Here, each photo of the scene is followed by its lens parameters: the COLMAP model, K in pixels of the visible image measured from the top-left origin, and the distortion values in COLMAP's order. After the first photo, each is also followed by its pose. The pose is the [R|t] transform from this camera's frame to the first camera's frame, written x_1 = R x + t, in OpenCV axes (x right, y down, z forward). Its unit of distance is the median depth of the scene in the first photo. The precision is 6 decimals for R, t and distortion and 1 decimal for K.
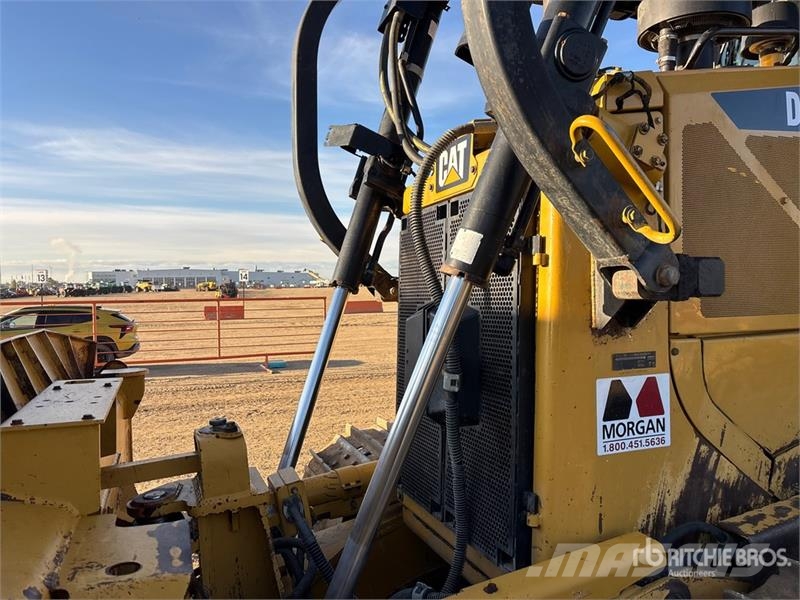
lens RADIAL K [[604.0, 0, 398.7], [0, 604.0, 296.6], [0, 0, 1]] dist [0.042834, -0.043006]
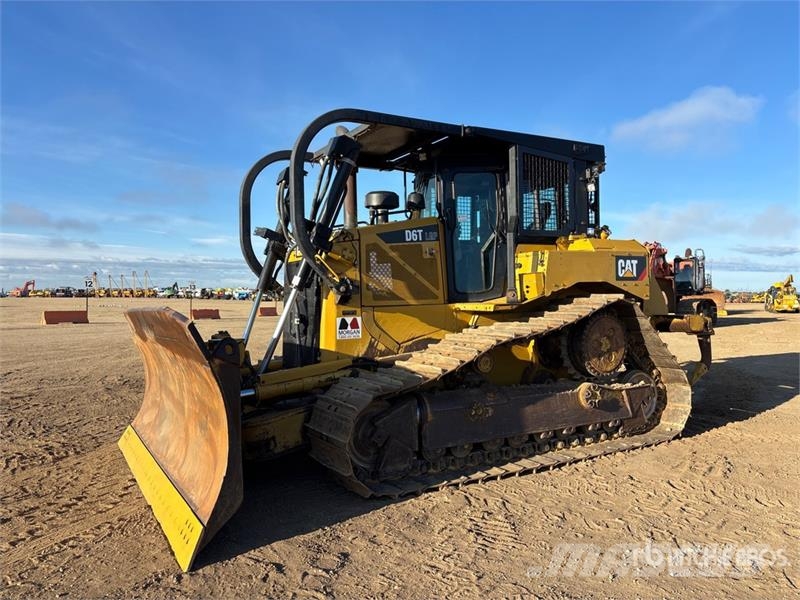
lens RADIAL K [[604.0, 0, 415.0], [0, 604.0, 289.6], [0, 0, 1]] dist [0.042834, -0.043006]
pose [[0.985648, 0.002250, 0.168798, 0.156430], [-0.000608, 0.999952, -0.009778, 0.005920], [-0.168812, 0.009535, 0.985602, -2.201987]]
